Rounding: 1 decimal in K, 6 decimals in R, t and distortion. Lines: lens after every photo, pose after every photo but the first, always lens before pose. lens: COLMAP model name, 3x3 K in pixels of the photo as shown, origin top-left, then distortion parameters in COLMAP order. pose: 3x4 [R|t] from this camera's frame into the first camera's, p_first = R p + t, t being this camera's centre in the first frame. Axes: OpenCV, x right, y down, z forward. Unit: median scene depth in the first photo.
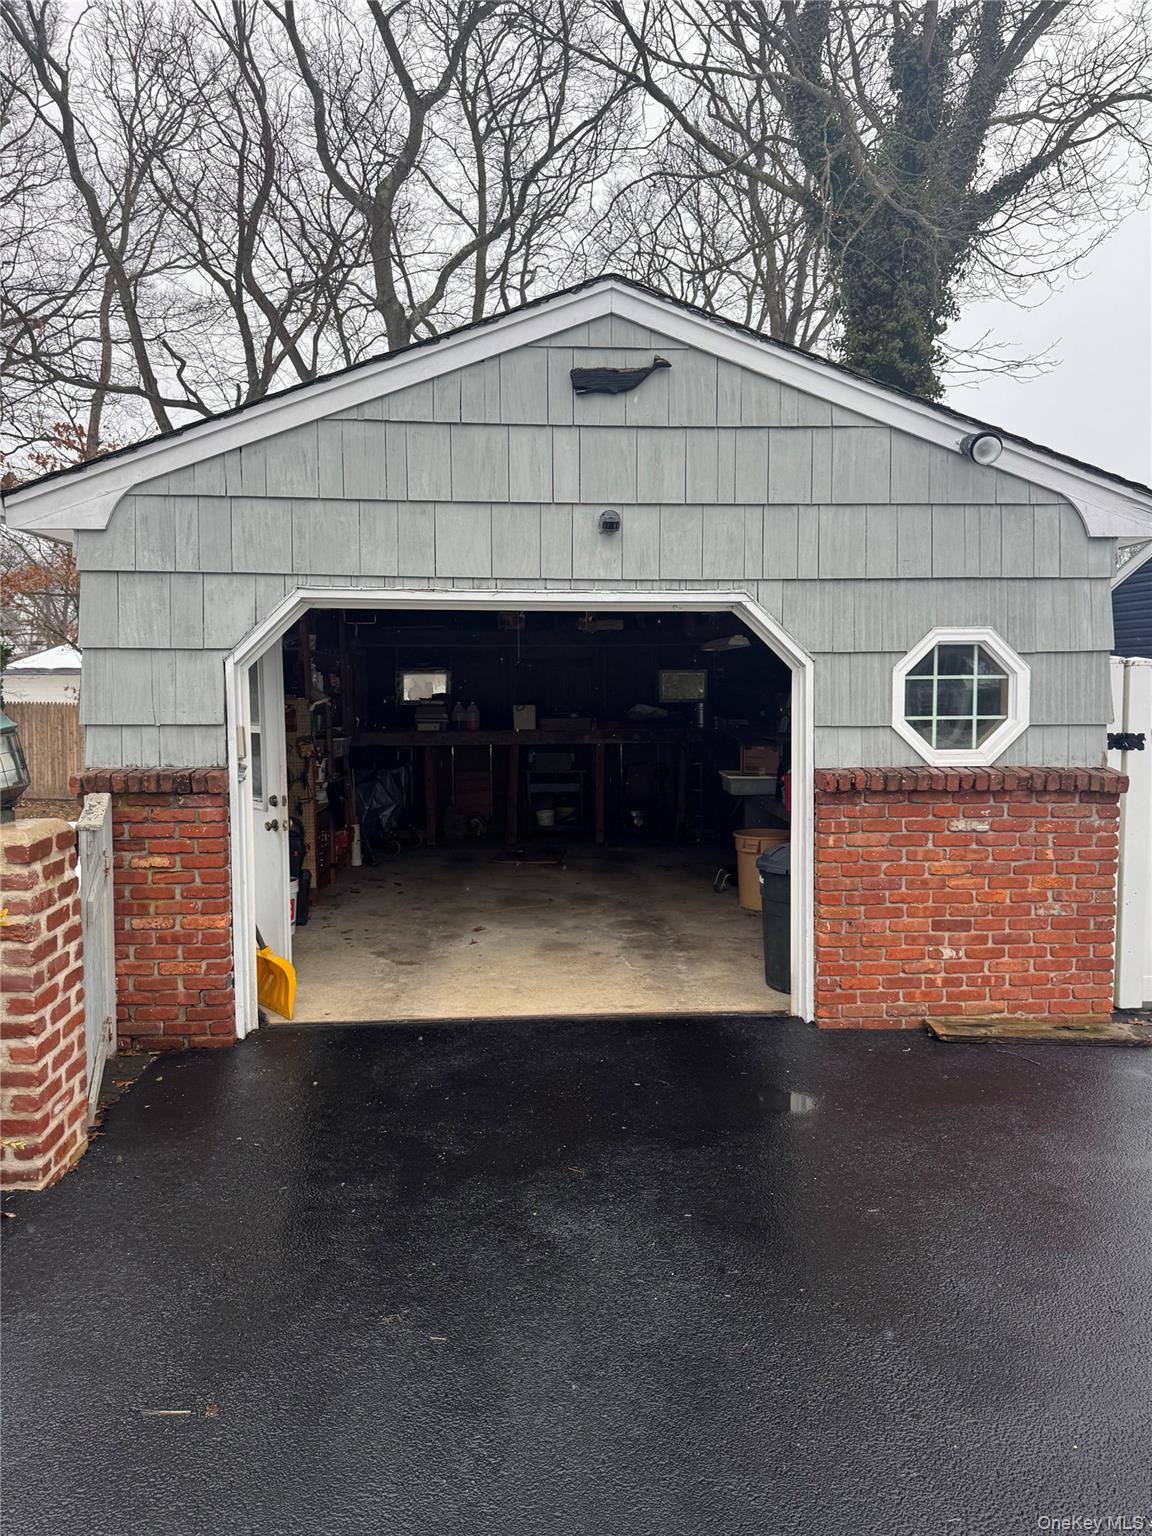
lens RADIAL K [[1078.4, 0, 561.0], [0, 1078.4, 773.9], [0, 0, 1]] dist [0.027300, -0.041177]
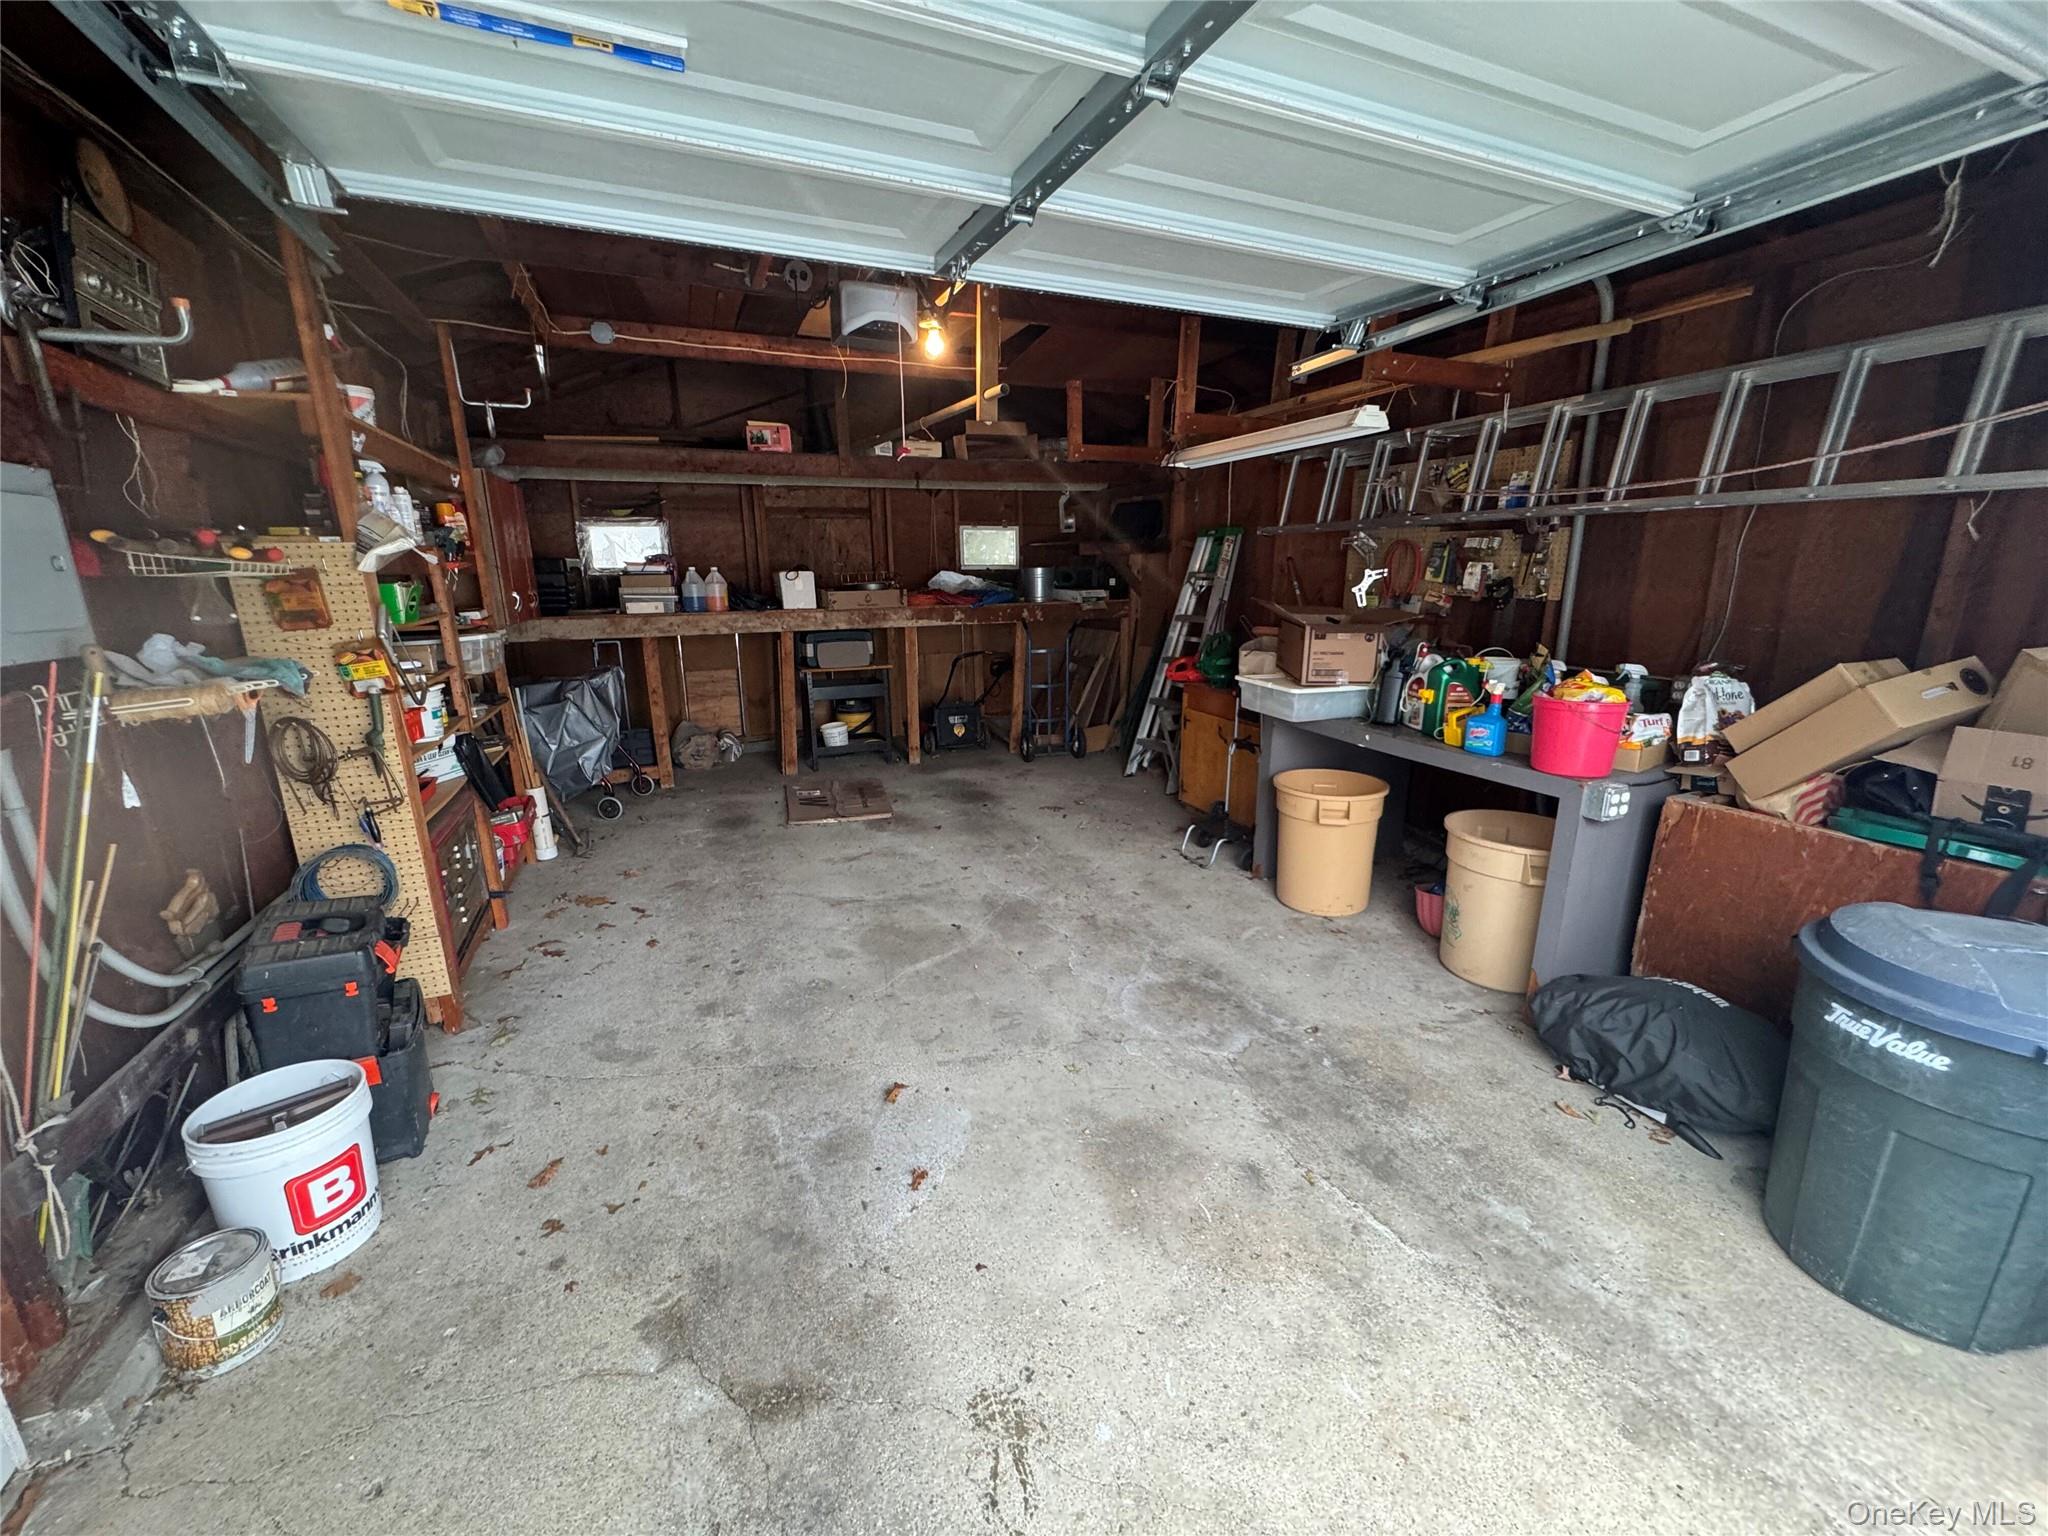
lens RADIAL K [[816.8, 0, 1015.6], [0, 816.8, 779.0], [0, 0, 1]] dist [-0.005920, 0.000949]
pose [[0.941551, -0.086551, 0.325563, -0.083280], [0.030399, 0.984318, 0.173766, -0.021134], [-0.335497, -0.153713, 0.929416, 0.467917]]
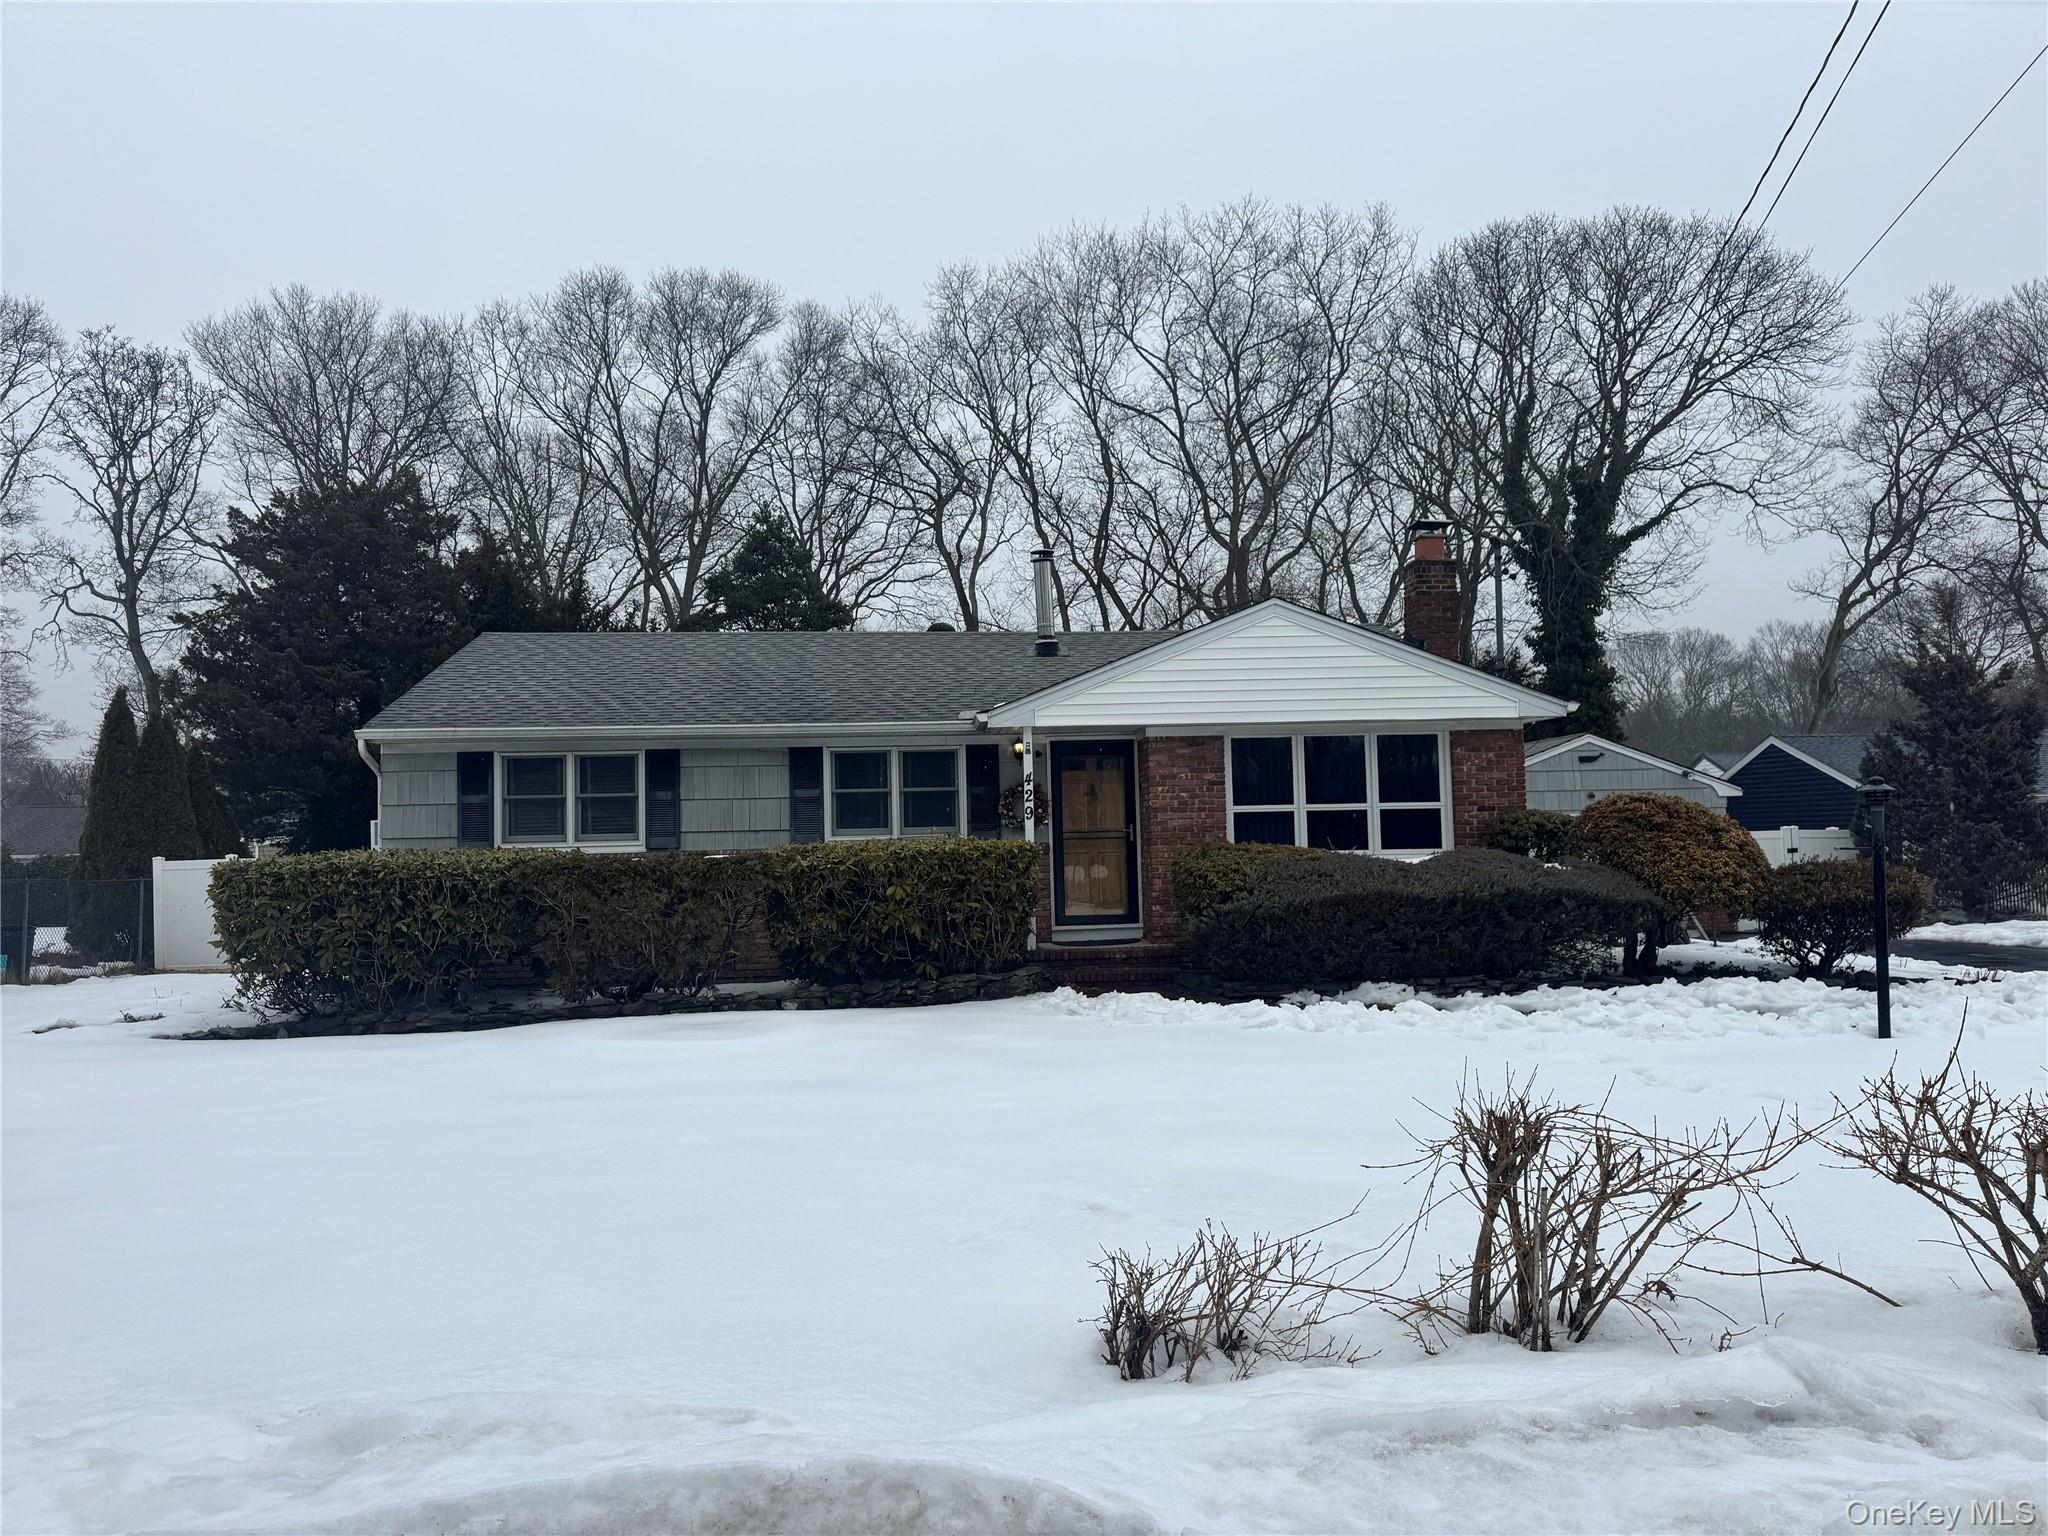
lens RADIAL K [[1437.9, 0, 985.0], [0, 1437.9, 768.6], [0, 0, 1]] dist [0.027300, -0.041177]
pose [[0.999780, -0.020918, -0.001274, -1.731989], [0.020546, 0.990365, -0.136947, 0.267663], [0.004126, 0.136891, 0.990578, -3.364973]]
